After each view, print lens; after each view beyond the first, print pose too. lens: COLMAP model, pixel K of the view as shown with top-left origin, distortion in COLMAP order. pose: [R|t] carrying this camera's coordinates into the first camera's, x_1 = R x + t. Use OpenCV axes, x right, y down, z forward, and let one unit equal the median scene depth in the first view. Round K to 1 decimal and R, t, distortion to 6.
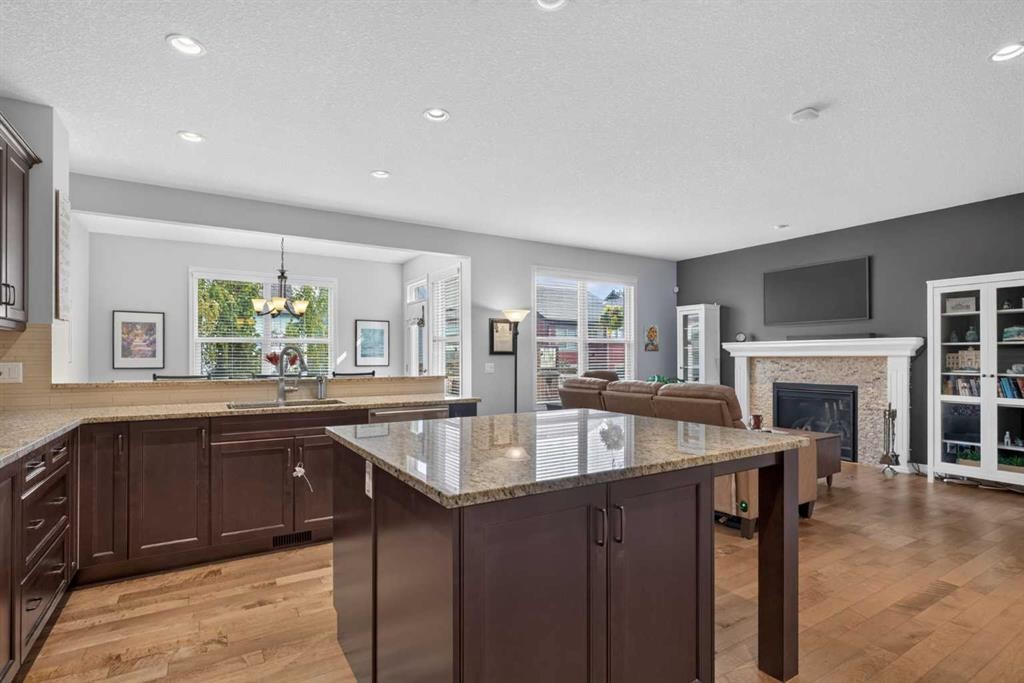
lens RADIAL K [[500.1, 0, 510.5], [0, 500.1, 359.0], [0, 0, 1]] dist [-0.001413, 0.000015]
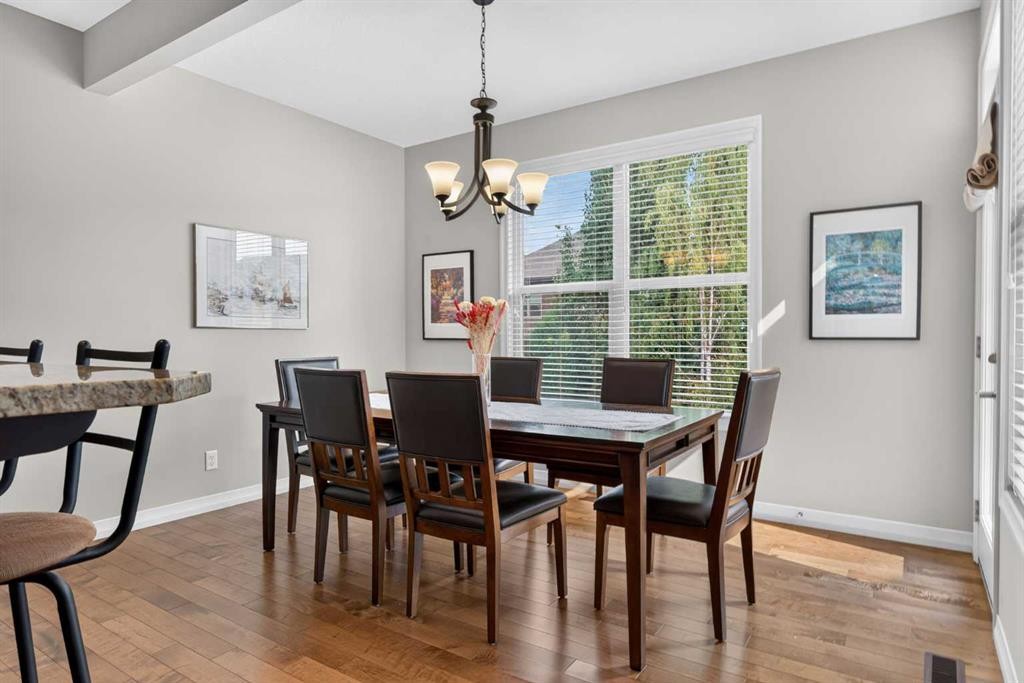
lens RADIAL K [[602.1, 0, 512.0], [0, 602.1, 341.5], [0, 0, 1]] dist [-0.000659, -0.000187]
pose [[0.414339, 0.006440, -0.910100, 0.006573], [-0.000415, 0.999976, 0.006887, 0.017891], [0.910123, -0.002476, 0.414331, 0.843404]]
